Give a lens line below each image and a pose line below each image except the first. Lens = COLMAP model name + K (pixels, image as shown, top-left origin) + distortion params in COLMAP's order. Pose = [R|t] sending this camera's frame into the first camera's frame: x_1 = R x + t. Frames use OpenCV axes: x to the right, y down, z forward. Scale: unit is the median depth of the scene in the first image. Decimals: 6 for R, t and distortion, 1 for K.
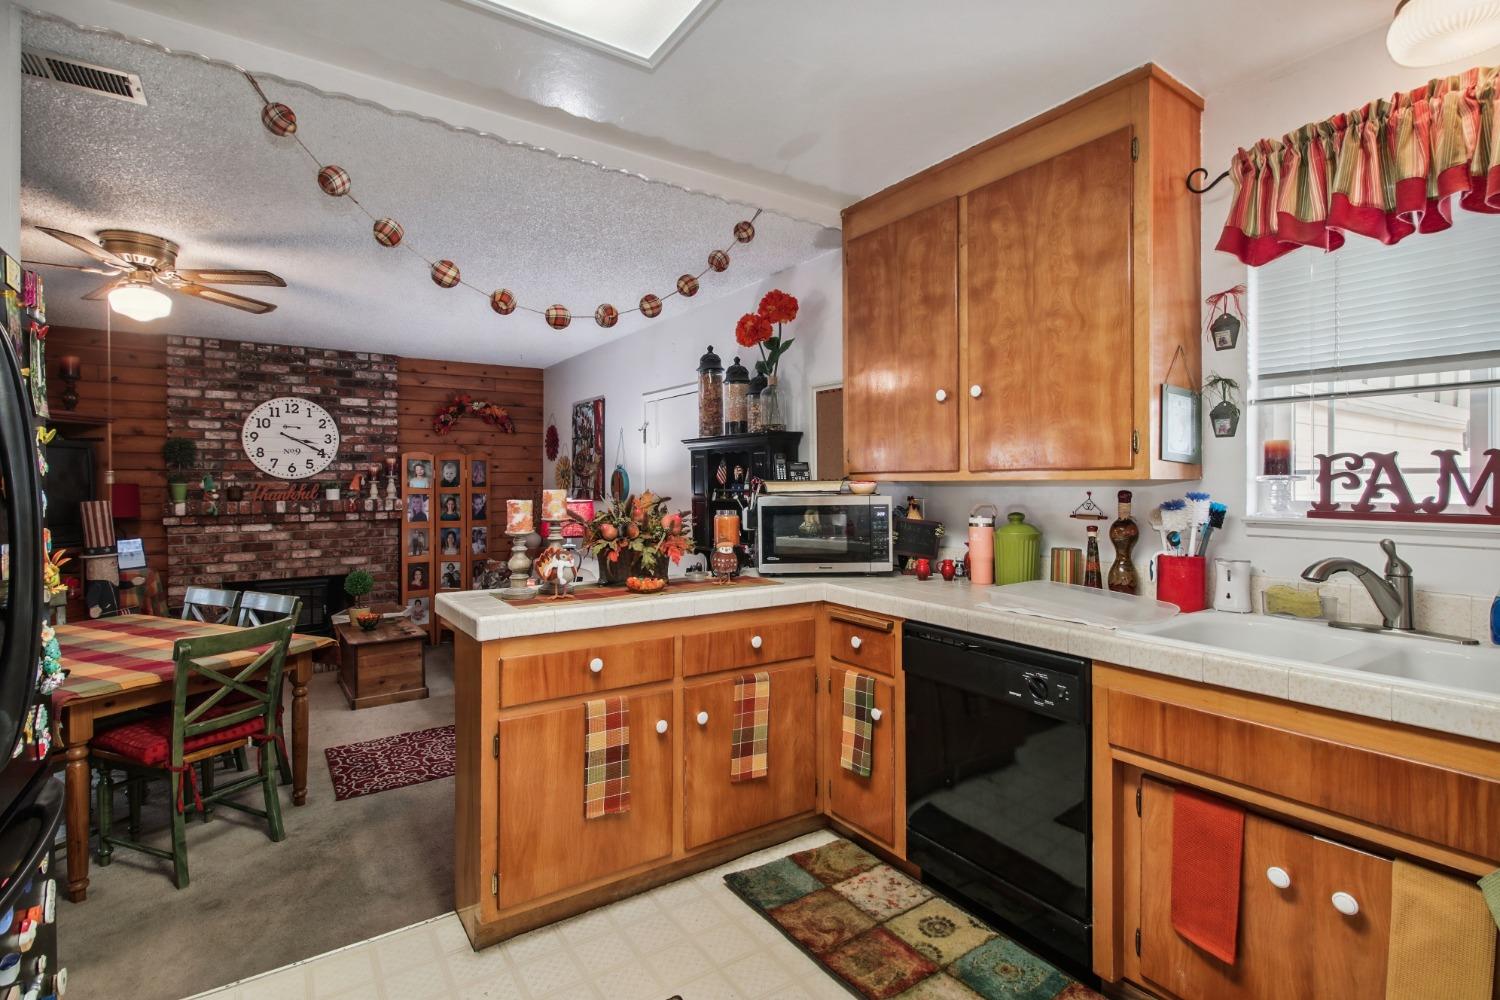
lens RADIAL K [[694.6, 0, 720.8], [0, 694.6, 486.7], [0, 0, 1]] dist [0.001358, 0.000074]
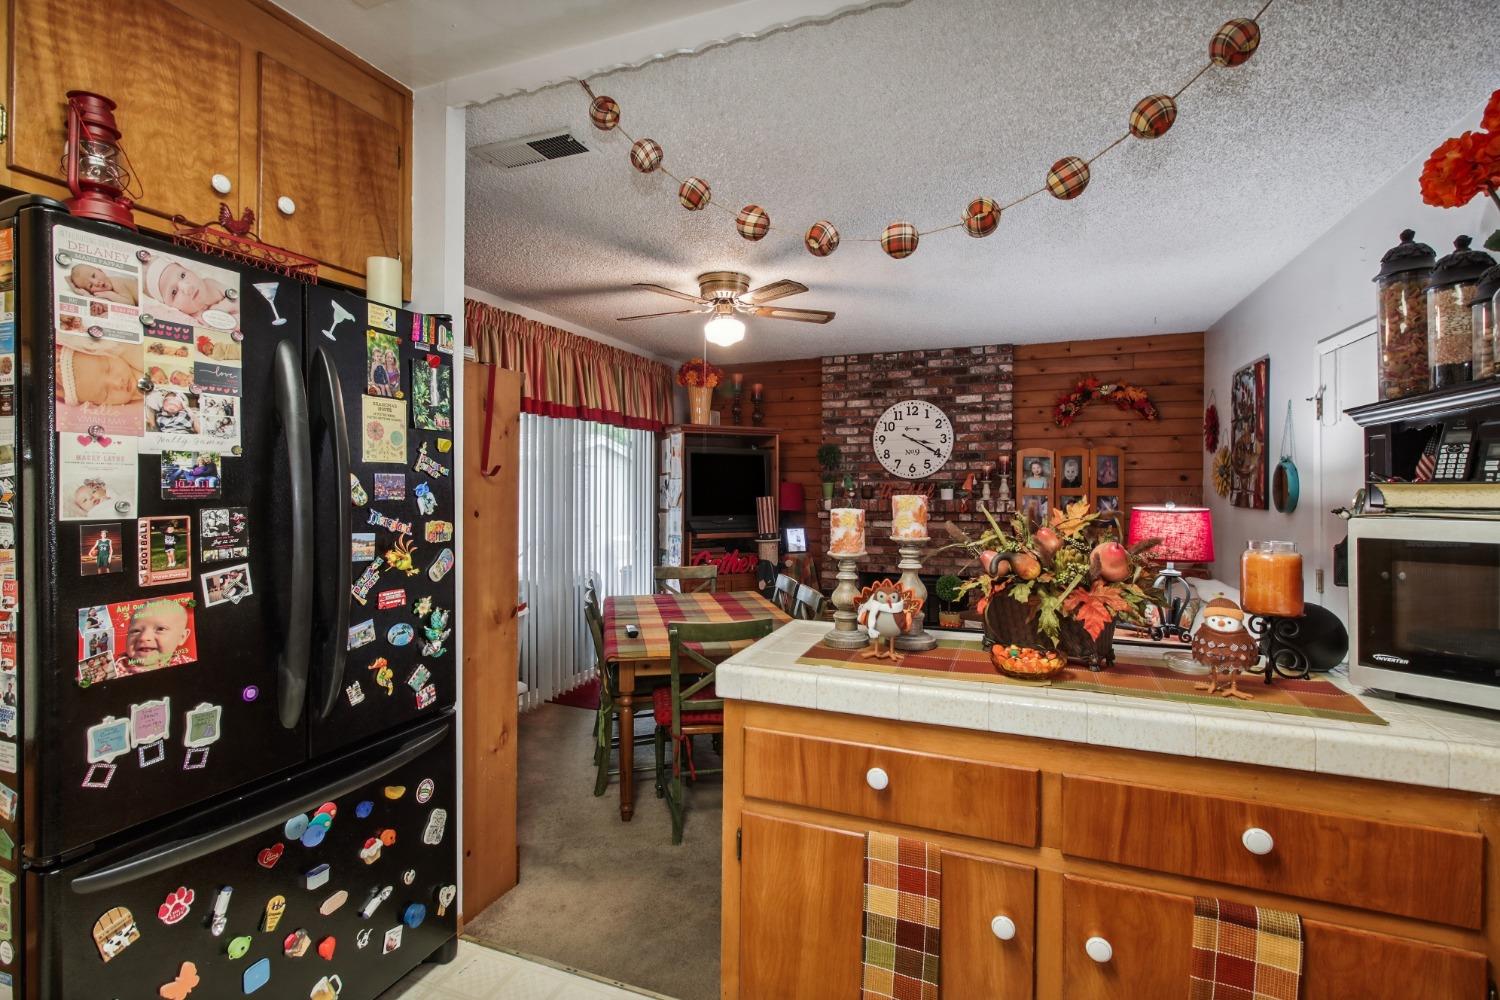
lens RADIAL K [[702.5, 0, 744.9], [0, 702.5, 484.2], [0, 0, 1]] dist [0.000384, -0.000385]
pose [[0.579948, 0.003997, -0.814643, 0.092633], [-0.005783, 0.999983, 0.000790, -0.002286], [0.814633, 0.004253, 0.579962, 0.188425]]
